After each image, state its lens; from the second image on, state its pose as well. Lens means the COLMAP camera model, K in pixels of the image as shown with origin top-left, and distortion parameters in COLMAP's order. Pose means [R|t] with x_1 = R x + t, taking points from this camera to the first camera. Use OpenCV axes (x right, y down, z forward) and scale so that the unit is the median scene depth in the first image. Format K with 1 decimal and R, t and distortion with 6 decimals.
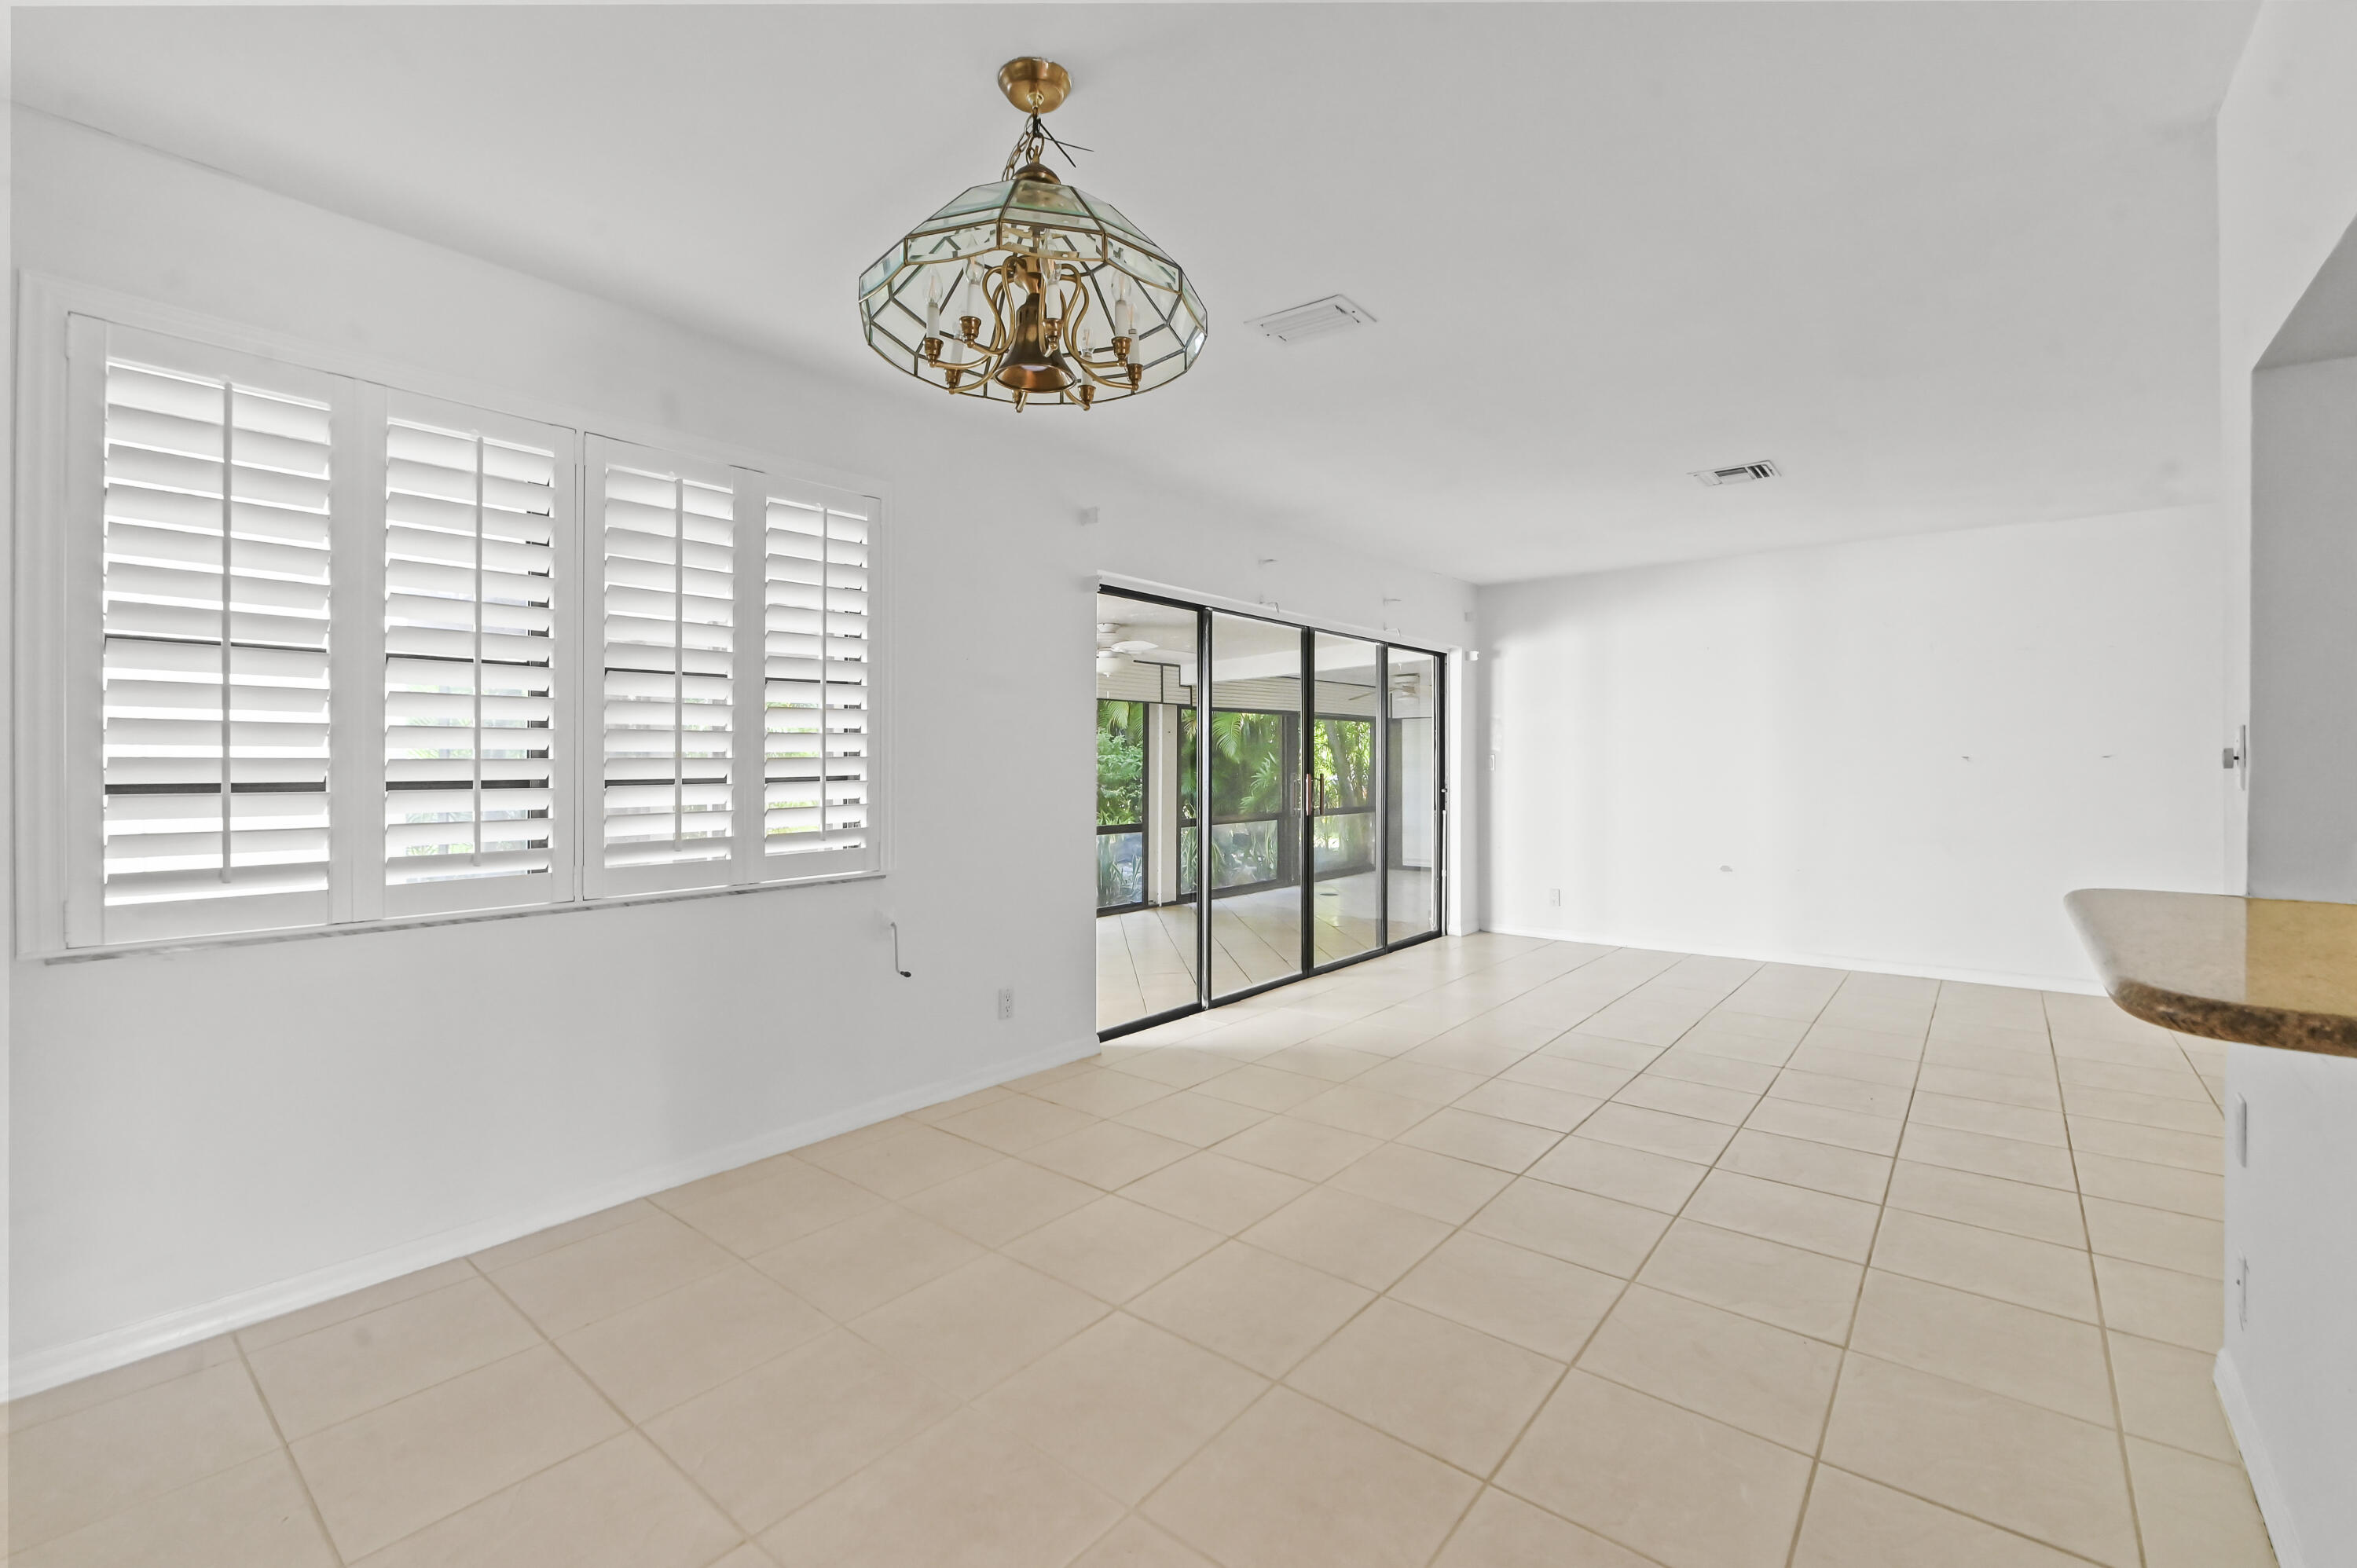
lens RADIAL K [[1001.6, 0, 1179.0], [0, 1001.6, 751.6], [0, 0, 1]] dist [-0.001010, 0.000023]
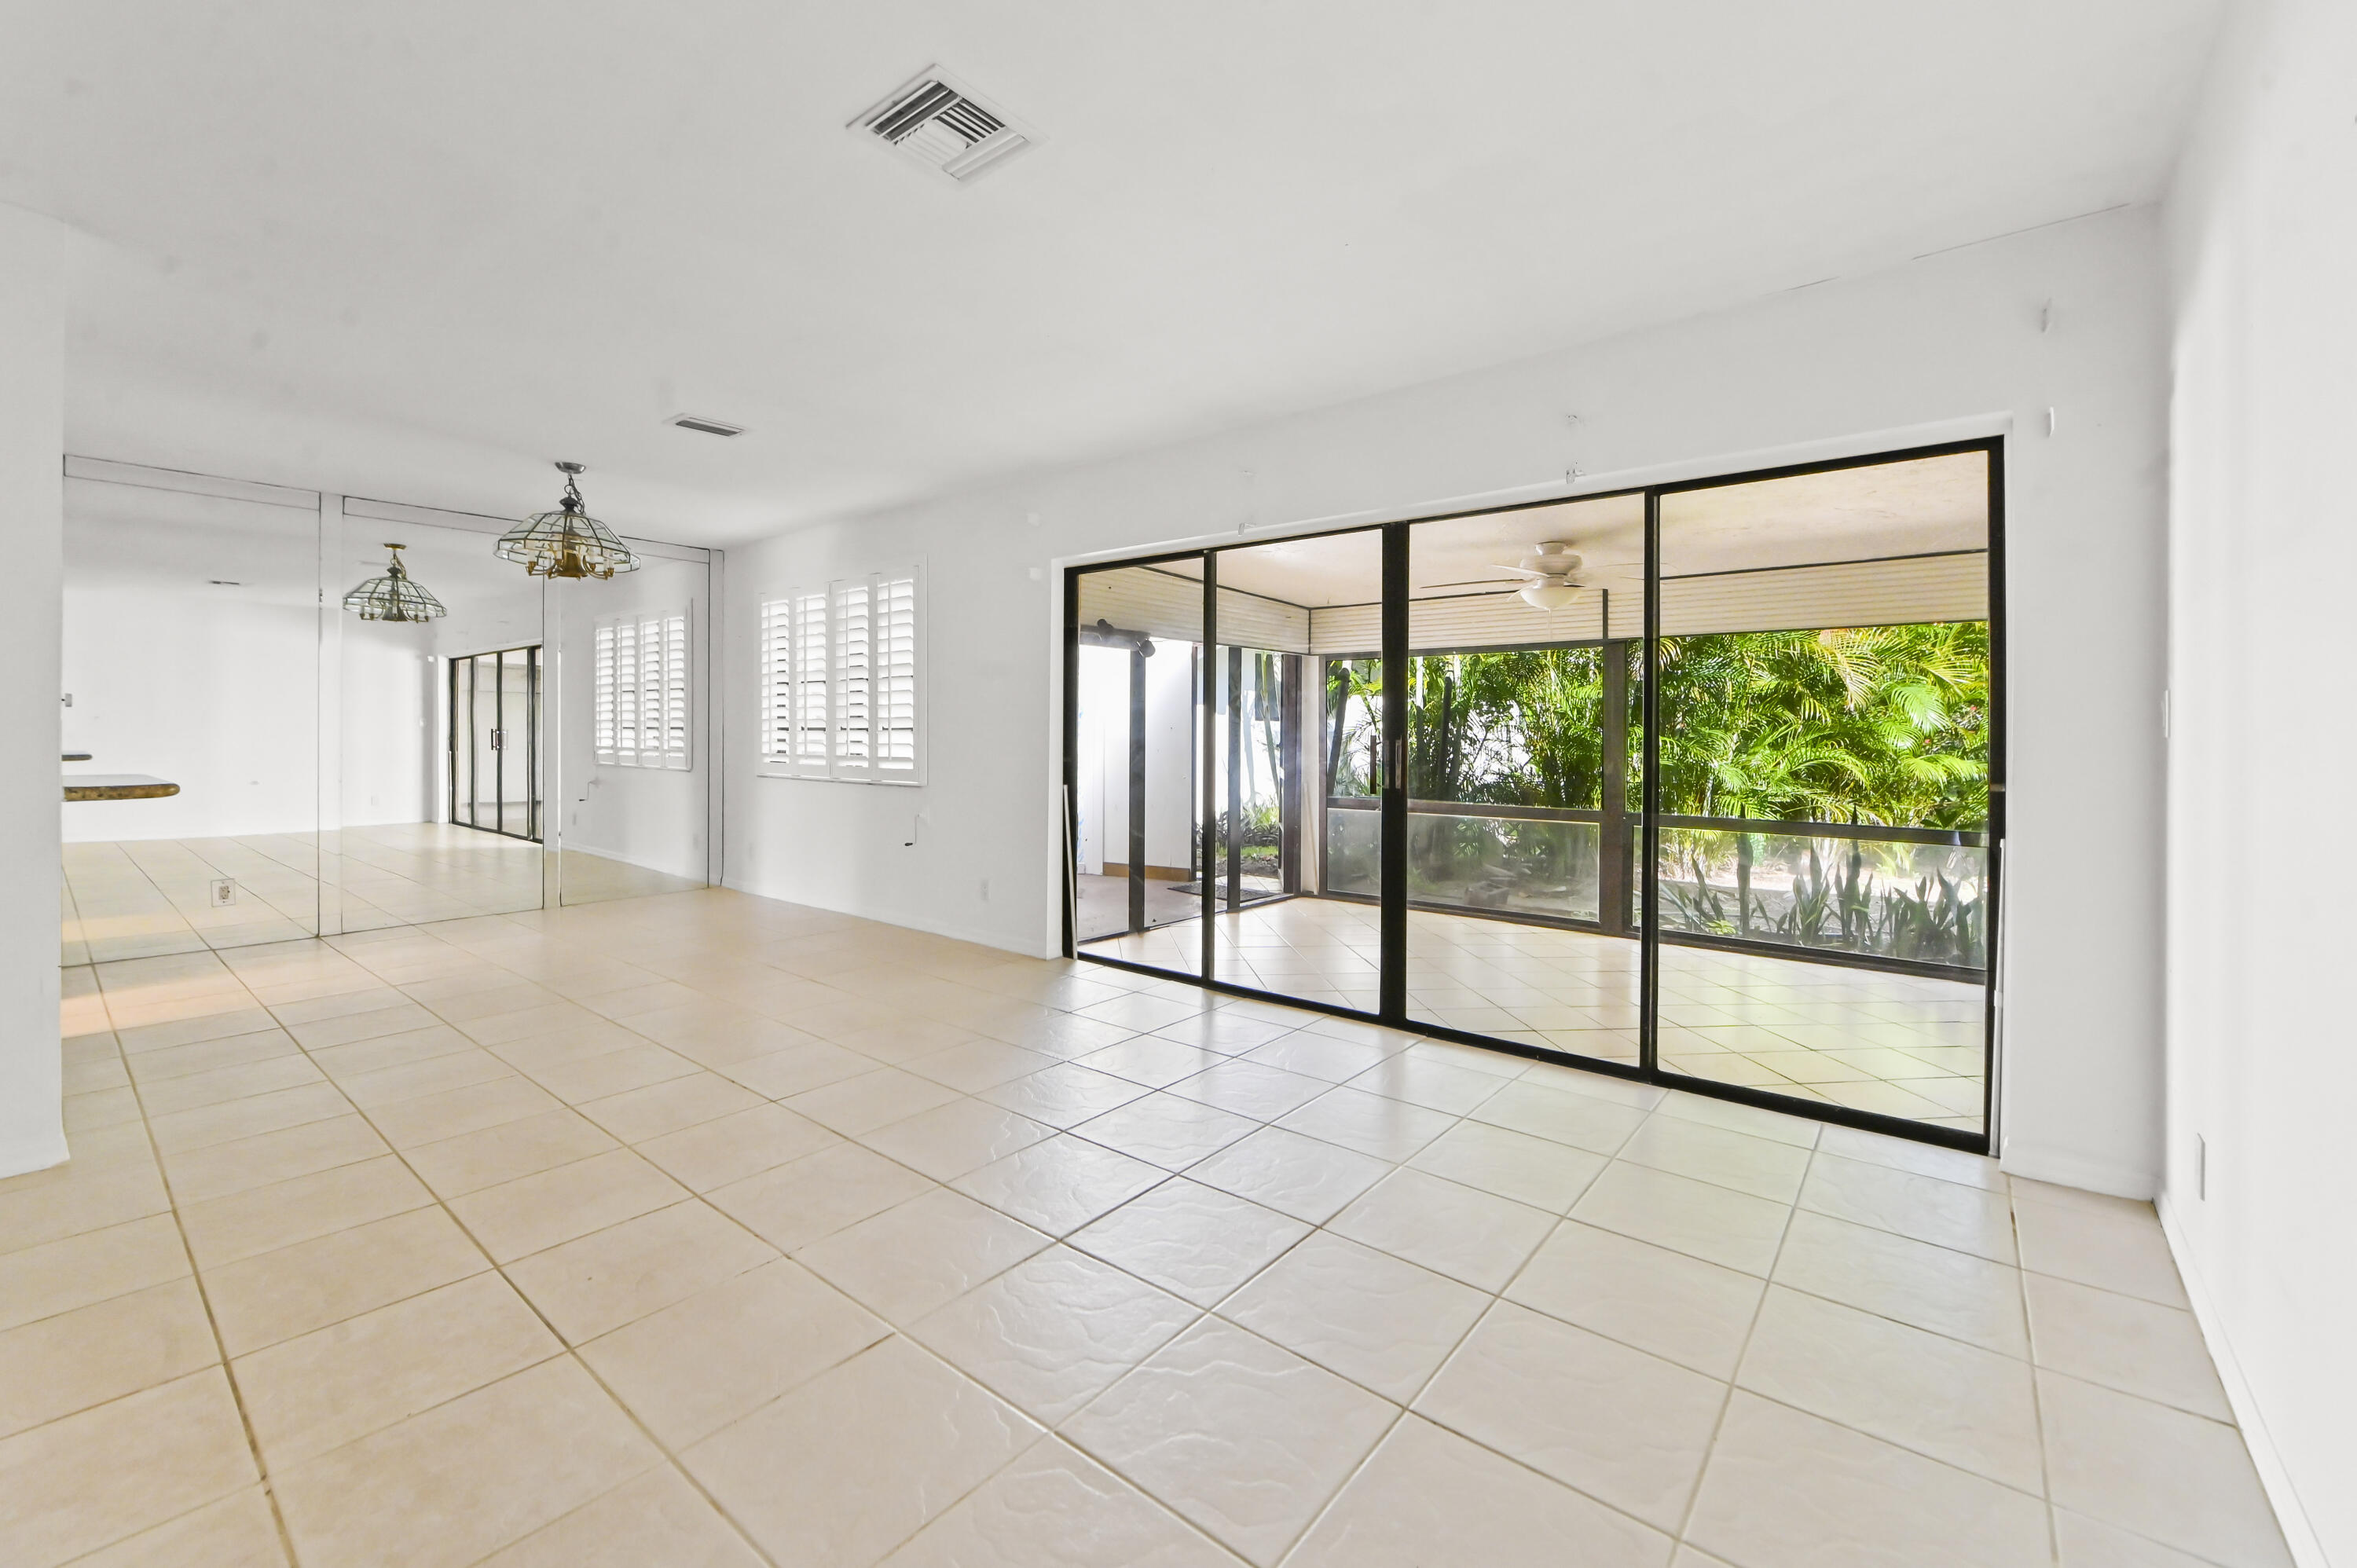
lens RADIAL K [[967.9, 0, 1179.1], [0, 967.9, 734.4], [0, 0, 1]] dist [-0.002839, -0.000297]
pose [[0.004814, 0.003606, -0.999982, 0.703911], [0.005221, 0.999980, 0.003631, 0.016228], [0.999975, -0.005239, 0.004795, 0.743876]]
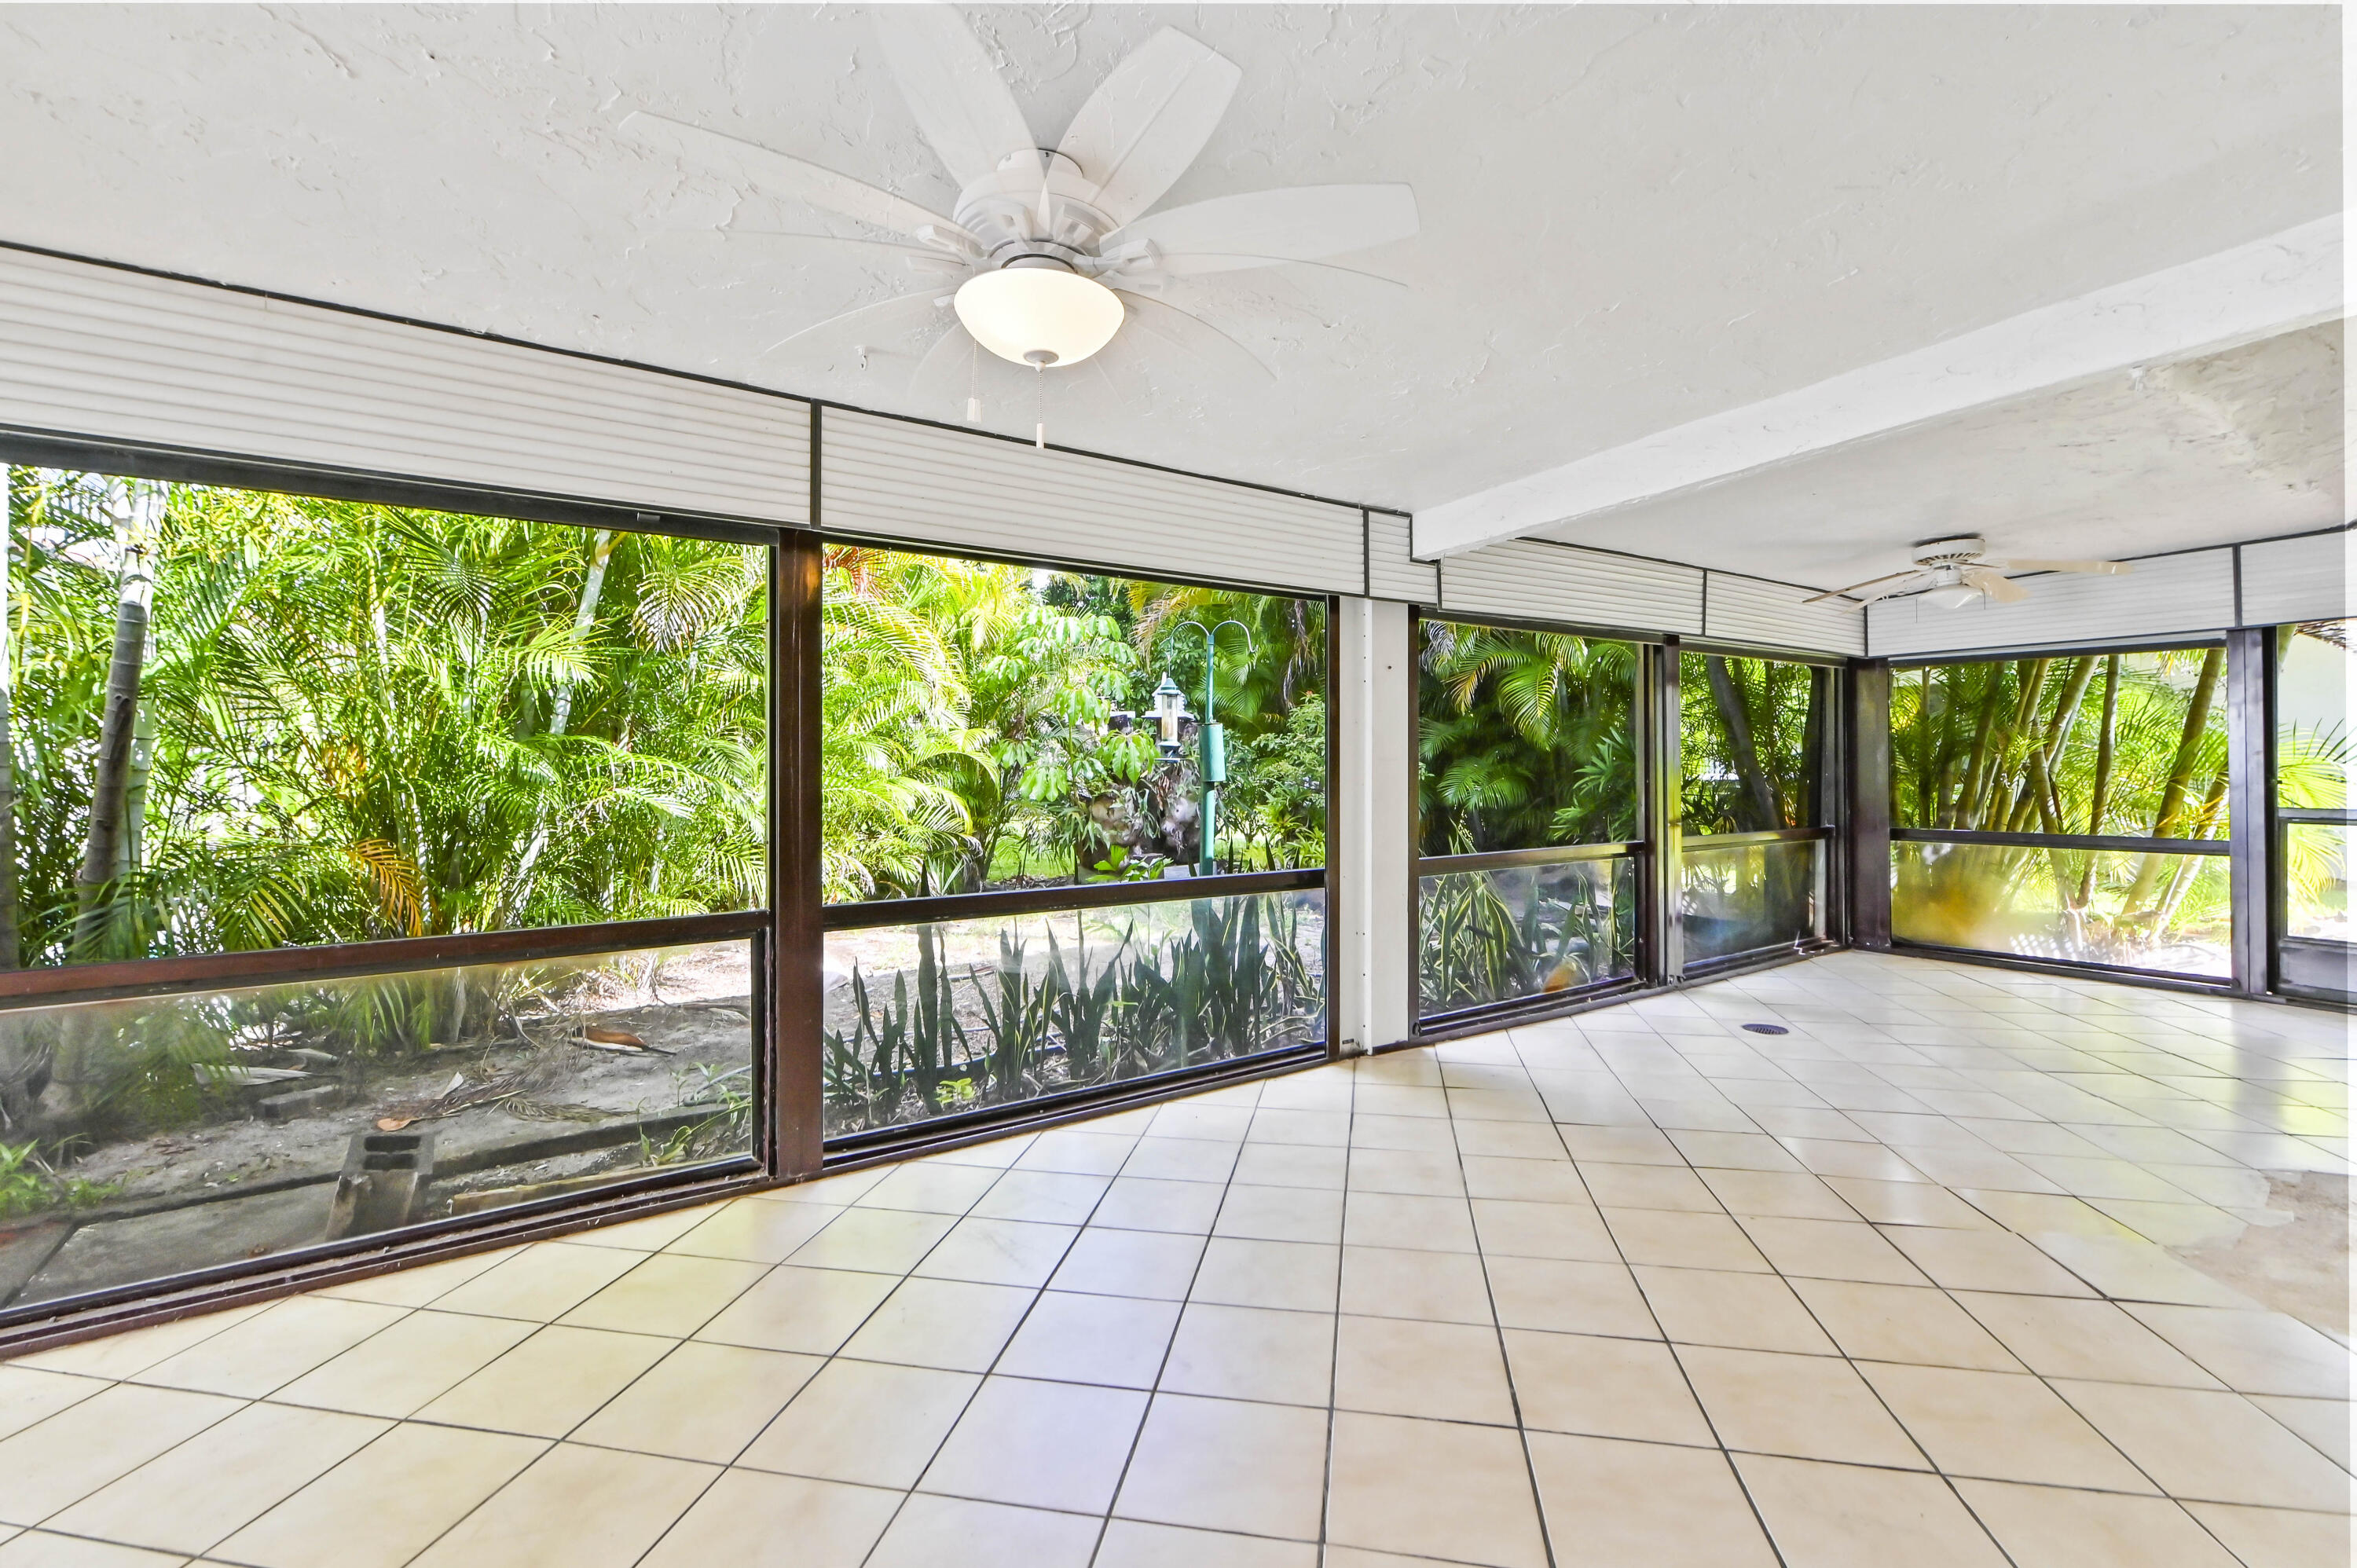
lens RADIAL K [[988.2, 0, 1157.9], [0, 988.2, 761.2], [0, 0, 1]] dist [-0.002708, -0.000290]
pose [[0.950581, -0.009369, -0.310334, 0.042862], [0.011514, 0.999921, 0.005080, 0.030023], [0.310262, -0.008402, 0.950614, 0.800942]]
